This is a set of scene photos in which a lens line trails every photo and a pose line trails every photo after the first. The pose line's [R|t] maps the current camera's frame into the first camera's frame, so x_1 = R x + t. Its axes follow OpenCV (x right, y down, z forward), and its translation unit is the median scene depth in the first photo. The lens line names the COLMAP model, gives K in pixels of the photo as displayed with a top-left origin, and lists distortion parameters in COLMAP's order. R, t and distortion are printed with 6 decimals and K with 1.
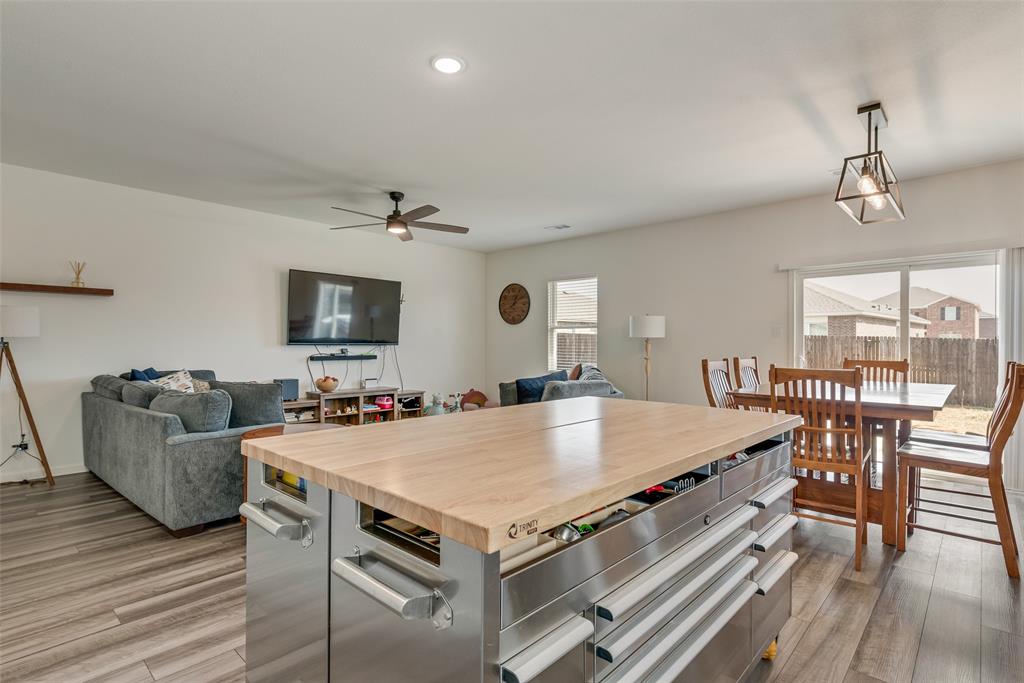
lens RADIAL K [[476.6, 0, 512.0], [0, 476.6, 341.5], [0, 0, 1]] dist [0.002501, 0.000526]
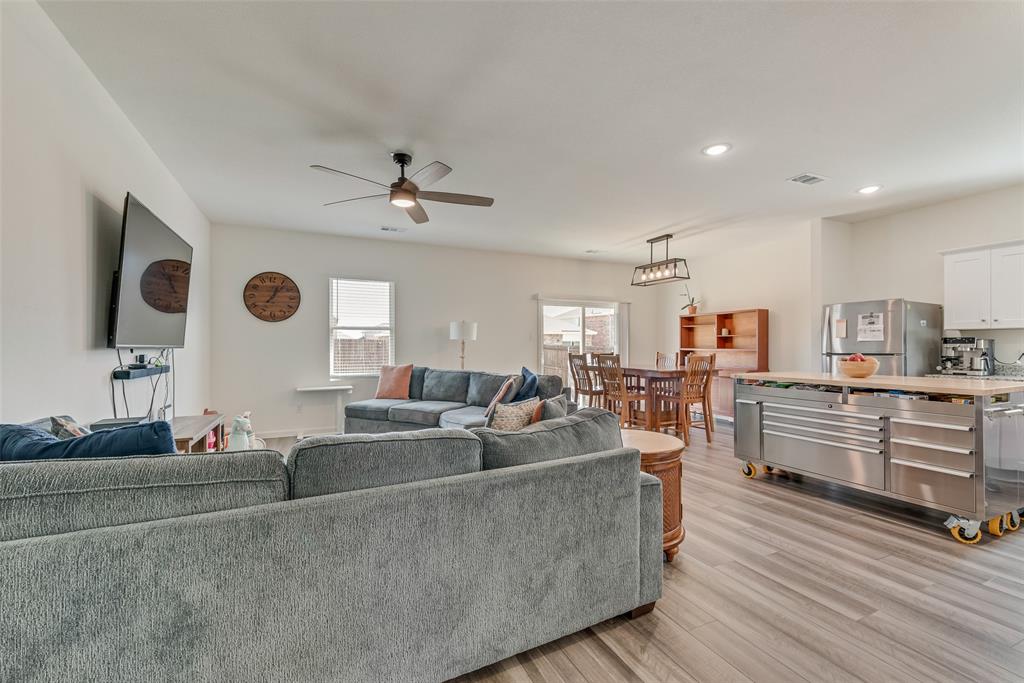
lens RADIAL K [[423.4, 0, 507.7], [0, 423.4, 342.2], [0, 0, 1]] dist [0.000312, -0.000577]
pose [[0.416476, 0.006226, 0.909126, -0.809271], [-0.002434, 0.999981, -0.005733, 0.003752], [-0.909144, 0.000175, 0.416483, 0.546288]]
